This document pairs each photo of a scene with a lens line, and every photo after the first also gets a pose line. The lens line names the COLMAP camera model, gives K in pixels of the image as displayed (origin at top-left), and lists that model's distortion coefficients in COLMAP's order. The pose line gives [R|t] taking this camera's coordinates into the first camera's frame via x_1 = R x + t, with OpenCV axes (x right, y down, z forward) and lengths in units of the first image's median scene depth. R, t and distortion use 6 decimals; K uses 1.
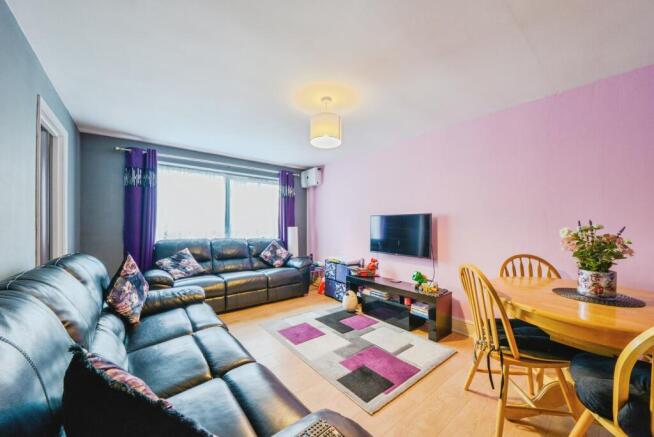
lens RADIAL K [[236.2, 0, 324.8], [0, 236.2, 225.3], [0, 0, 1]] dist [0.001206, 0.000022]
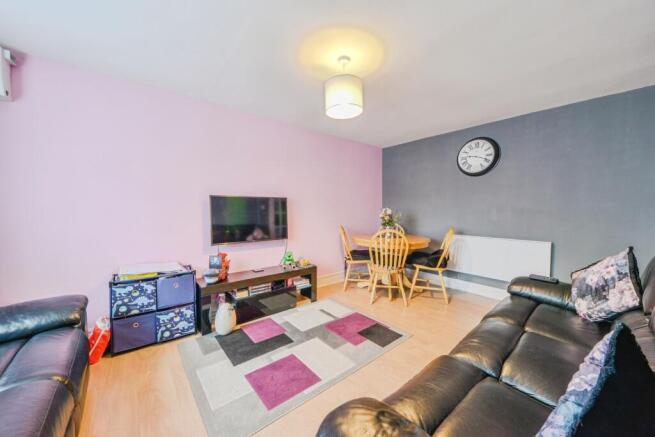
lens RADIAL K [[236.5, 0, 325.3], [0, 236.5, 225.3], [0, 0, 1]] dist [0.001206, 0.000022]
pose [[-0.015258, -0.063561, 0.997861, -0.536028], [0.001719, 0.997974, 0.063594, 0.005686], [-0.999882, 0.002685, -0.015118, 0.677293]]
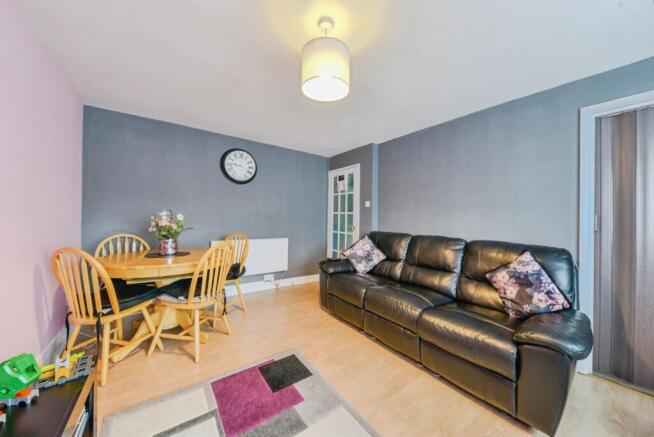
lens RADIAL K [[228.2, 0, 327.0], [0, 228.2, 218.5], [0, 0, 1]] dist [0.002637, -0.005706]
pose [[-0.999339, -0.015804, 0.032747, -0.017284], [-0.015655, 0.999866, 0.004807, 0.007283], [-0.032819, 0.004291, -0.999452, 1.012291]]
